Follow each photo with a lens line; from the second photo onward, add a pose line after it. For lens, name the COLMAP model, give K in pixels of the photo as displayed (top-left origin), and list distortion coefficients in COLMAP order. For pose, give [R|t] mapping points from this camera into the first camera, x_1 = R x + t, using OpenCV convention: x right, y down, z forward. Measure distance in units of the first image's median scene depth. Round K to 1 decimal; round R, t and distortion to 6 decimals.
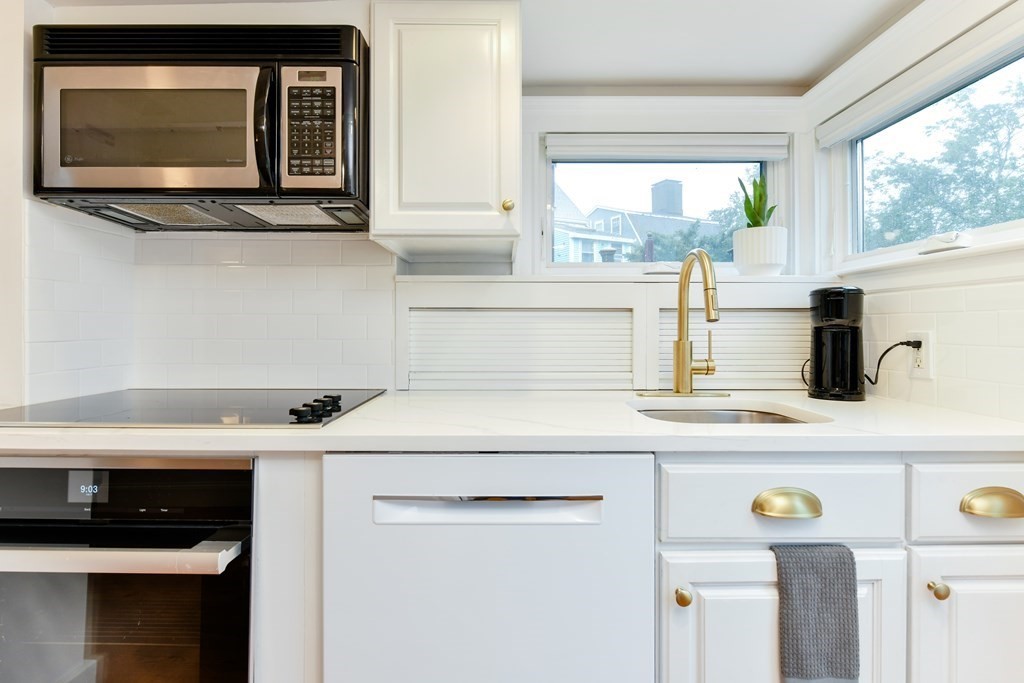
lens RADIAL K [[496.3, 0, 537.1], [0, 496.3, 326.0], [0, 0, 1]] dist [-0.009149, -0.000067]
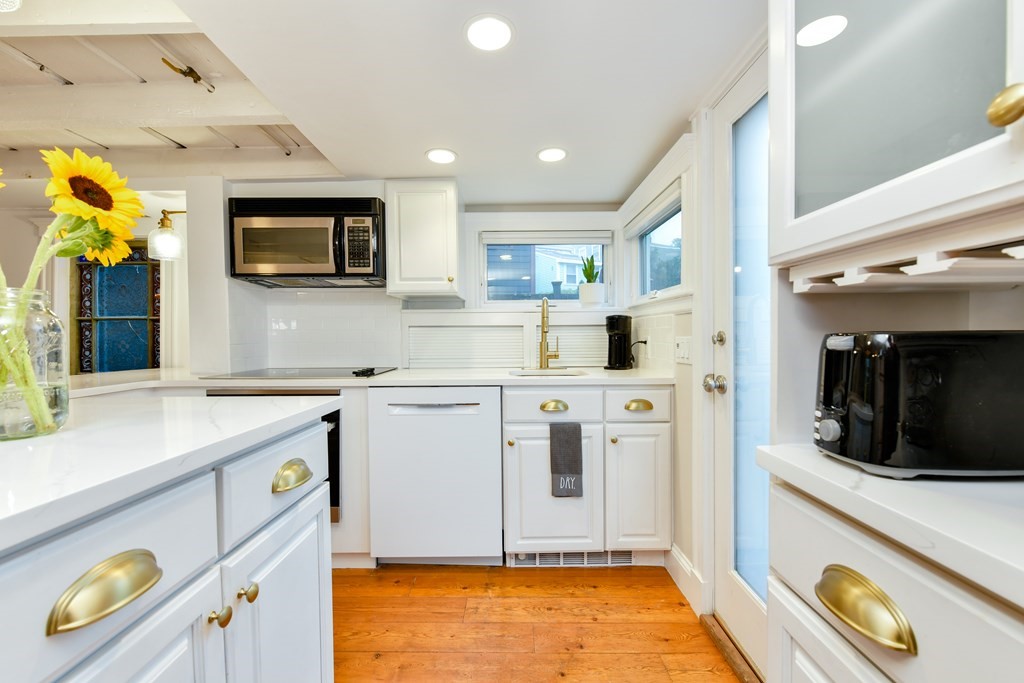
lens RADIAL K [[435.2, 0, 540.8], [0, 435.2, 344.3], [0, 0, 1]] dist [0.001747, -0.005086]
pose [[0.999933, -0.008572, -0.007810, 0.347494], [0.008755, 0.999683, 0.023622, -0.002589], [0.007605, -0.023689, 0.999690, -0.895822]]
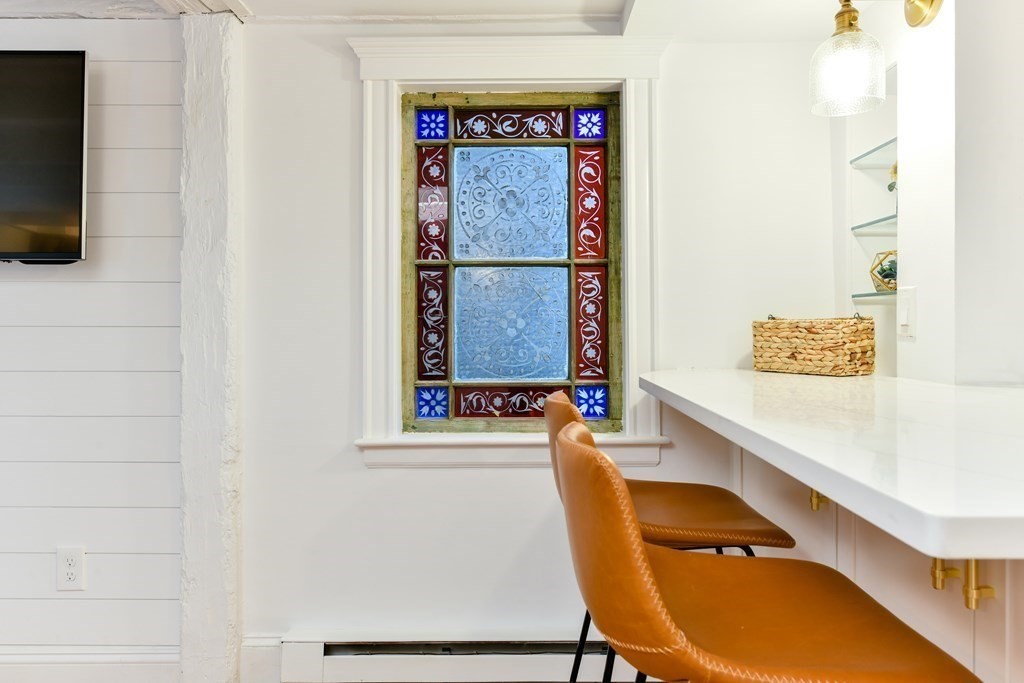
lens RADIAL K [[690.6, 0, 515.0], [0, 690.6, 334.3], [0, 0, 1]] dist [0.003865, -0.000577]
pose [[0.999860, -0.006607, -0.015399, -1.959407], [0.006887, 0.999810, 0.018234, 0.041354], [0.015276, -0.018338, 0.999715, -0.266583]]
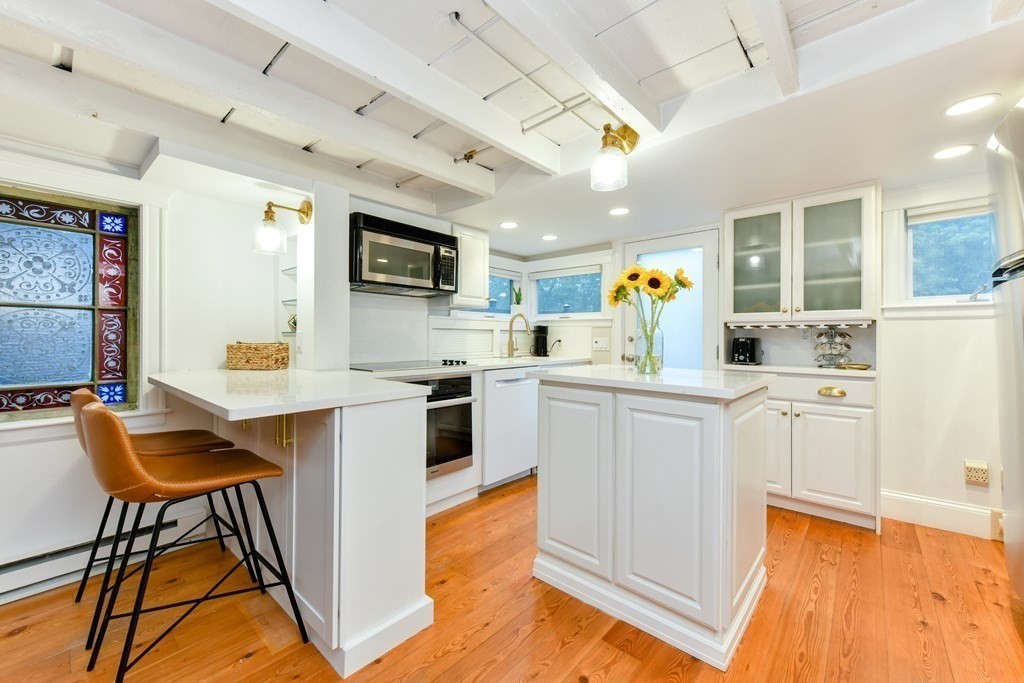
lens RADIAL K [[409.7, 0, 518.3], [0, 409.7, 333.8], [0, 0, 1]] dist [0.010914, -0.001949]
pose [[0.652672, 0.006244, 0.757615, -1.993368], [-0.006877, 0.999974, -0.002318, -0.009944], [-0.757609, -0.003697, 0.652698, -0.910740]]
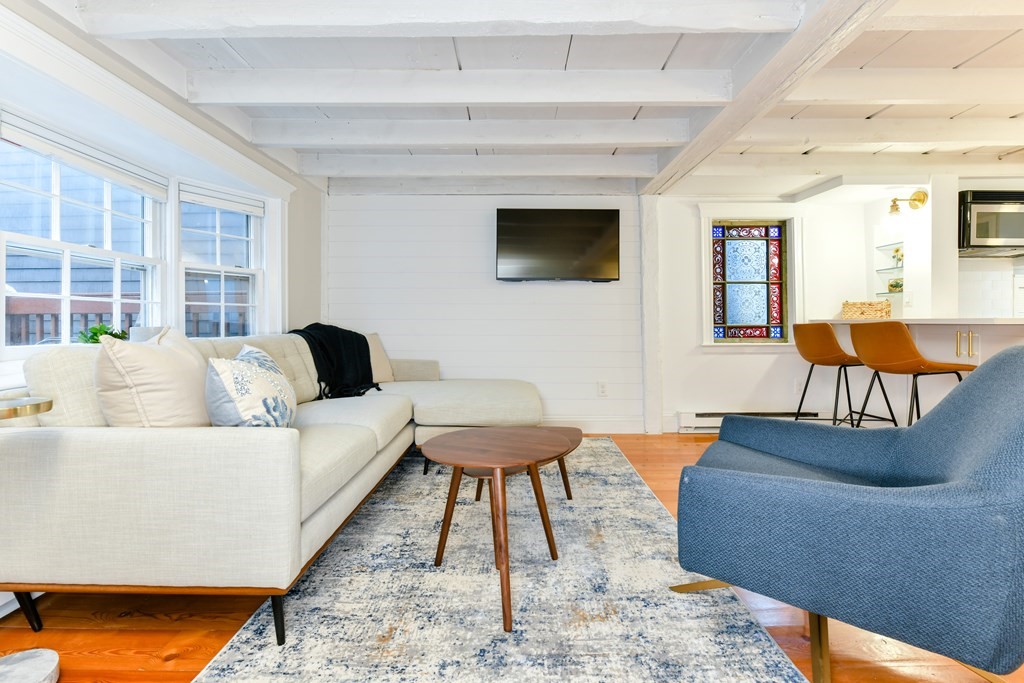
lens RADIAL K [[435.2, 0, 515.3], [0, 435.2, 327.2], [0, 0, 1]] dist [0.001747, -0.005086]
pose [[0.999987, -0.004639, -0.001943, -3.627353], [0.004668, 0.999875, 0.015137, 0.155474], [0.001873, -0.015146, 0.999884, -1.584575]]
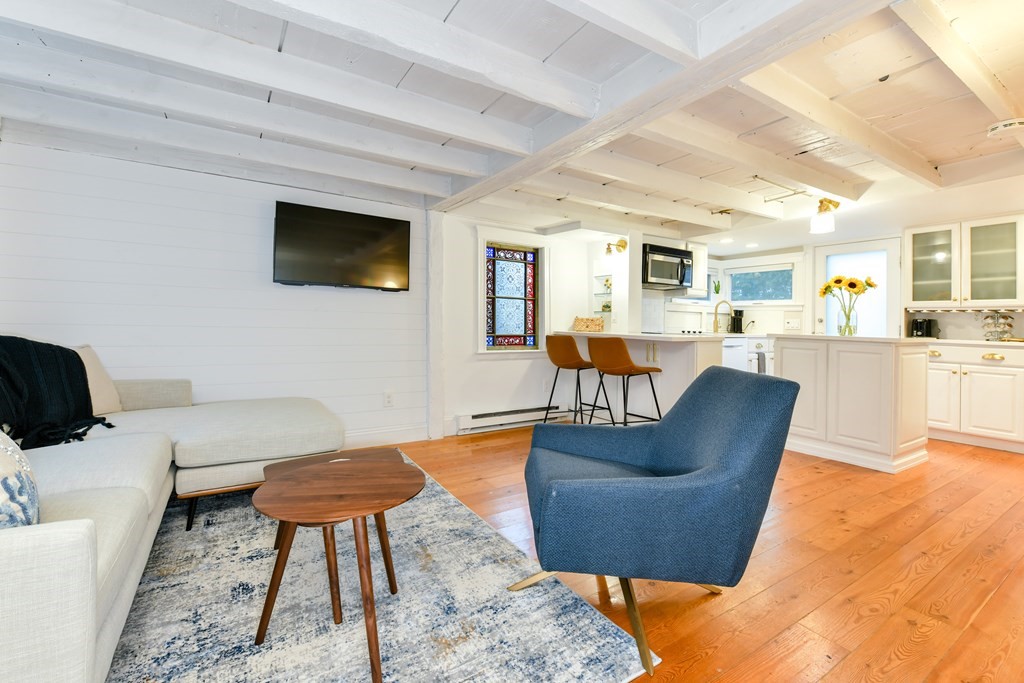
lens RADIAL K [[435.2, 0, 502.9], [0, 435.2, 313.4], [0, 0, 1]] dist [0.001747, -0.005086]
pose [[0.852658, 0.026354, 0.521804, -3.921752], [-0.022305, 0.999653, -0.014041, 0.073040], [-0.521993, 0.000333, 0.852950, -1.531456]]
